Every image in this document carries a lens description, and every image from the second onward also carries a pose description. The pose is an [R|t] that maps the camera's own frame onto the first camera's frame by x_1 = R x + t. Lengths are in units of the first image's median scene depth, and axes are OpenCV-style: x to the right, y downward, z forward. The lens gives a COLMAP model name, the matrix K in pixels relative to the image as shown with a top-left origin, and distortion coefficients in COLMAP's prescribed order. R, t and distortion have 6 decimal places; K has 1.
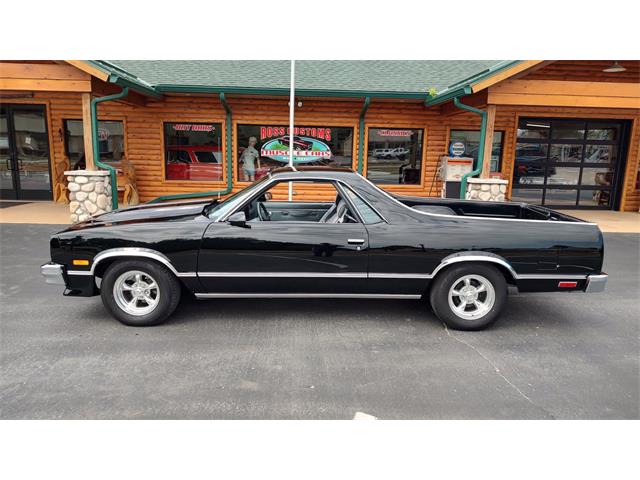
lens RADIAL K [[459.7, 0, 325.5], [0, 459.7, 244.3], [0, 0, 1]] dist [0.020890, -0.024158]
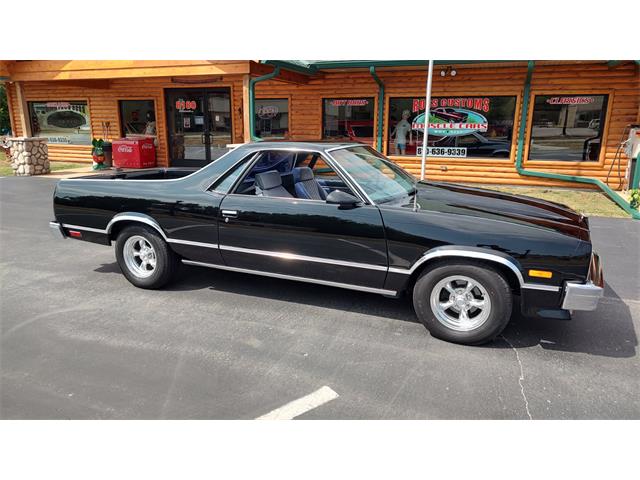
lens RADIAL K [[459.7, 0, 325.0], [0, 459.7, 239.9], [0, 0, 1]] dist [0.020890, -0.024158]
pose [[0.911722, 0.085831, -0.401741, 0.107748], [-0.068757, 0.996018, 0.056758, -0.001198], [0.405012, -0.024125, 0.913993, 0.024864]]
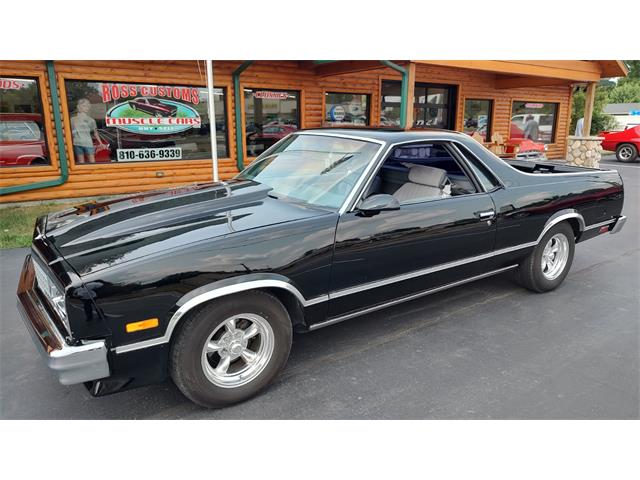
lens RADIAL K [[459.7, 0, 334.5], [0, 459.7, 259.1], [0, 0, 1]] dist [0.020890, -0.024158]
pose [[0.836301, -0.176845, 0.518967, -0.258876], [0.131598, 0.983628, 0.123117, -0.032096], [-0.532243, -0.034668, 0.845882, 0.205191]]
